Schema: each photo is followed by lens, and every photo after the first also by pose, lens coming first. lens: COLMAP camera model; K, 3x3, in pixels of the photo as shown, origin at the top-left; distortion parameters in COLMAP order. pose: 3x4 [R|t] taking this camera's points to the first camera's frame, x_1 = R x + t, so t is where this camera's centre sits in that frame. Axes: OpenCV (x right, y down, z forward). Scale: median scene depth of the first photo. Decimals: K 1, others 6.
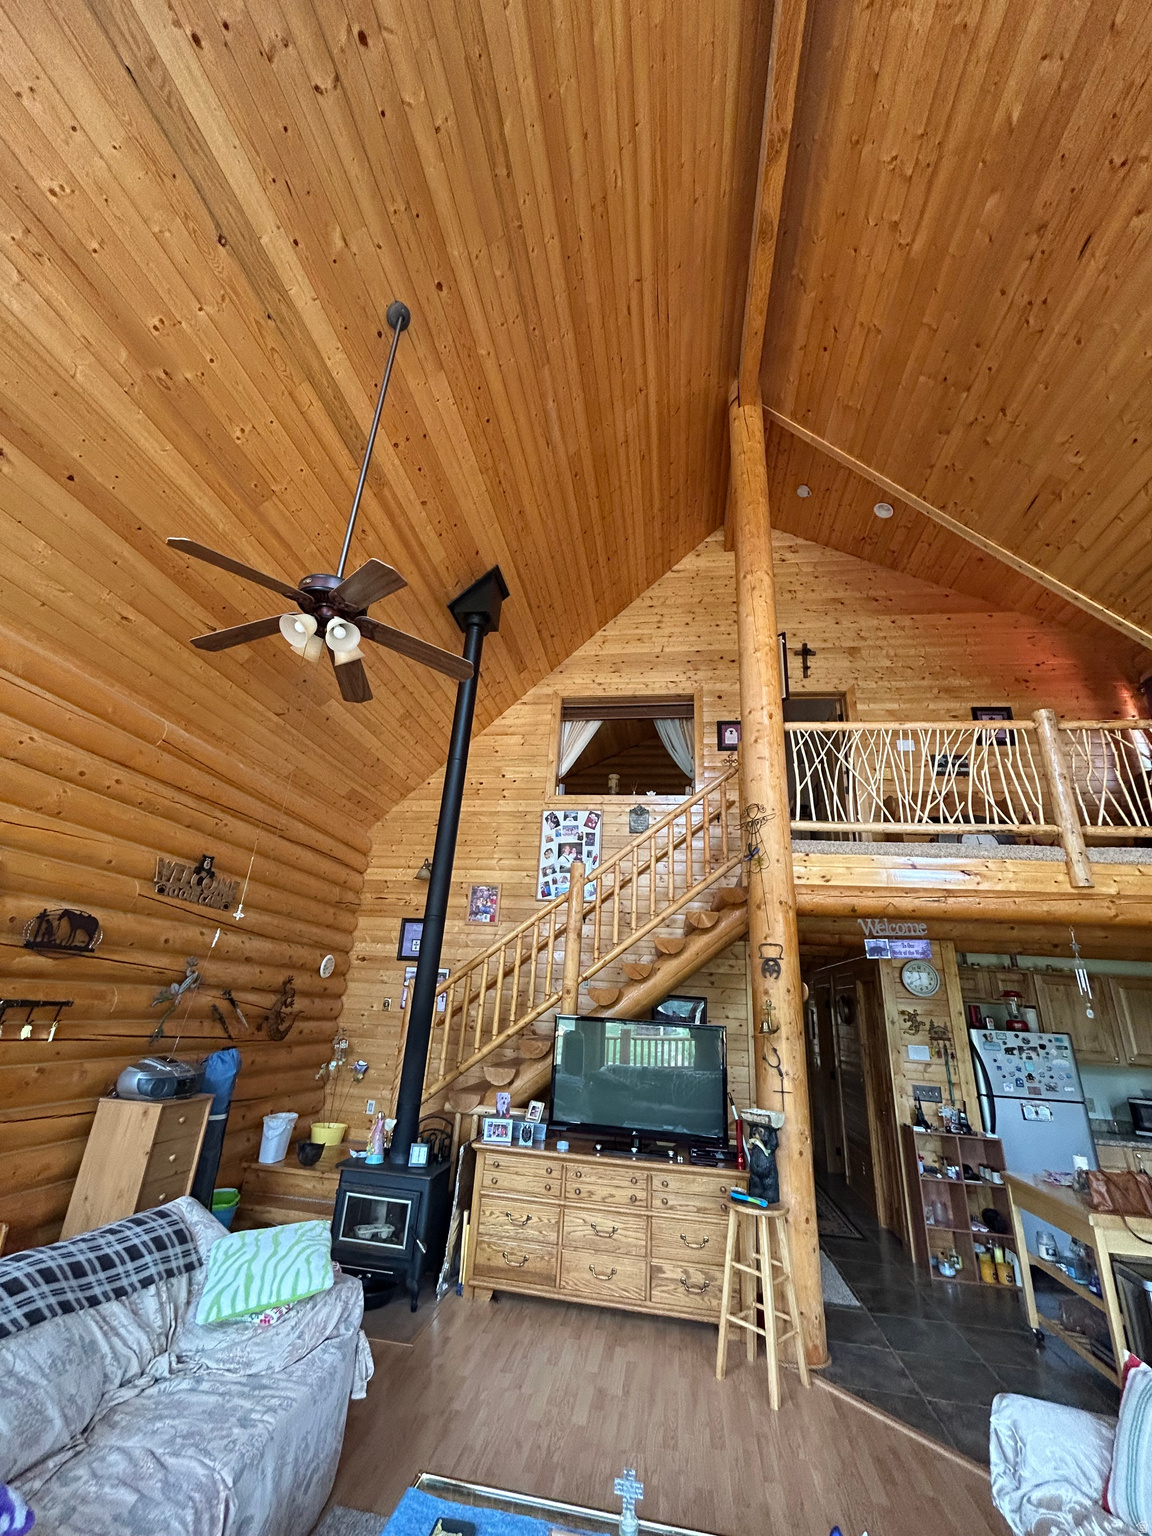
lens RADIAL K [[620.9, 0, 576.0], [0, 620.9, 768.0], [0, 0, 1]] dist [-0.004280, 0.001238]
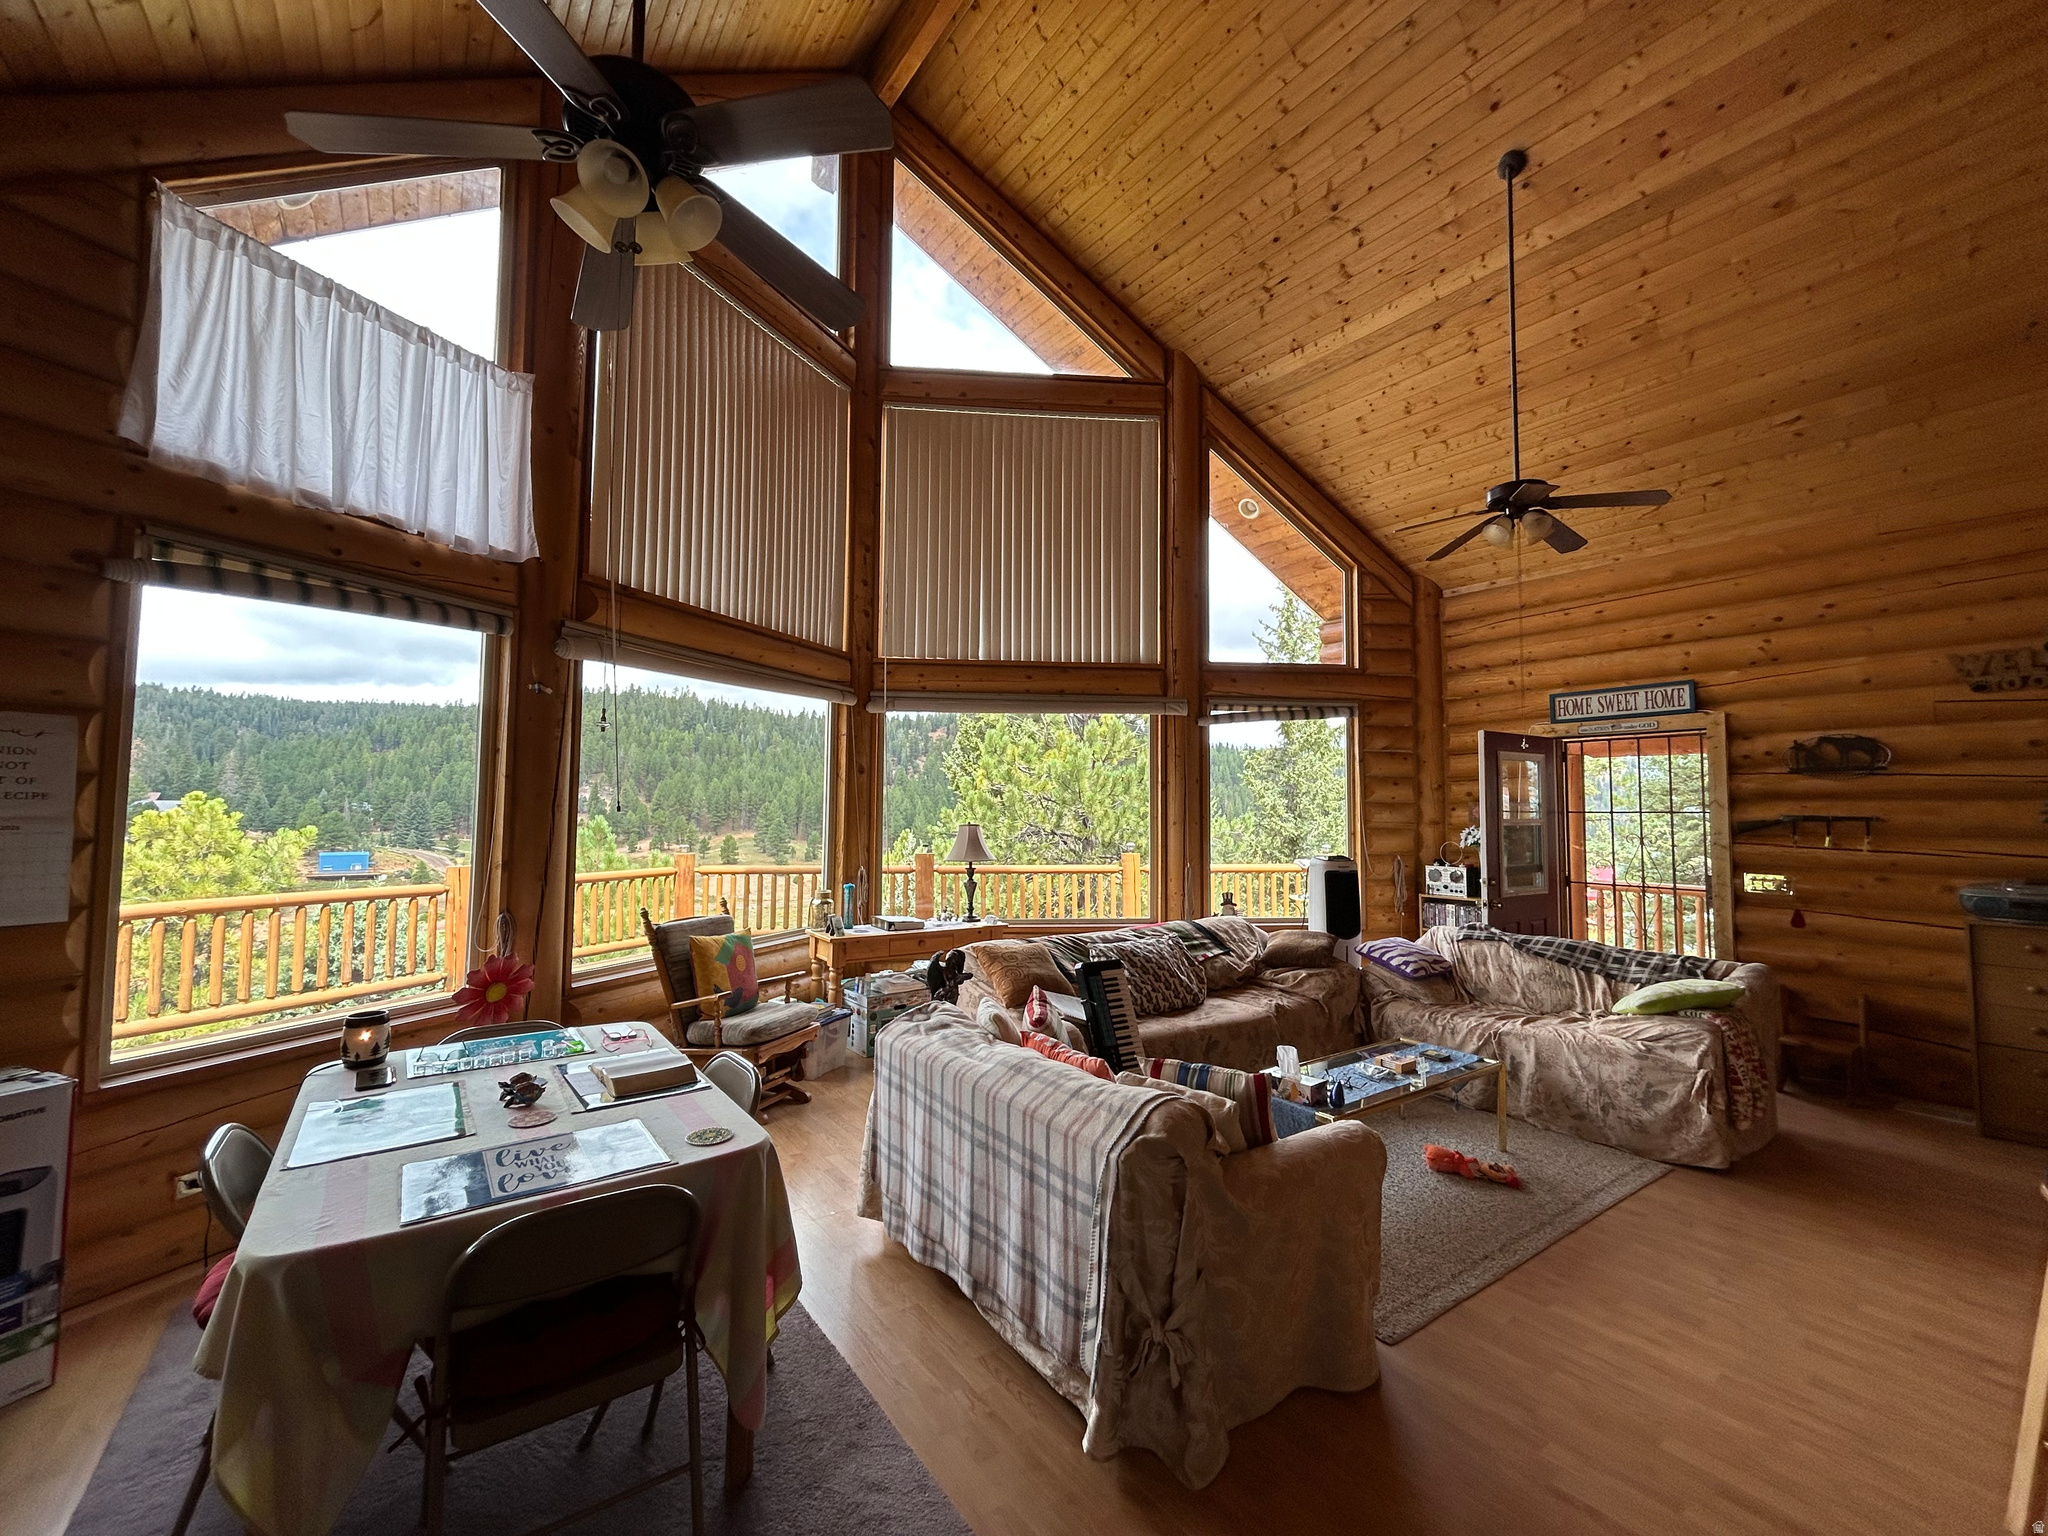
lens RADIAL K [[827.9, 0, 1024.0], [0, 827.9, 768.0], [0, 0, 1]] dist [-0.004280, 0.001238]
pose [[-0.709004, -0.100125, -0.698061, 1.168553], [0.207723, 0.916301, -0.342408, 0.489532], [0.673918, -0.387772, -0.628863, 0.964310]]
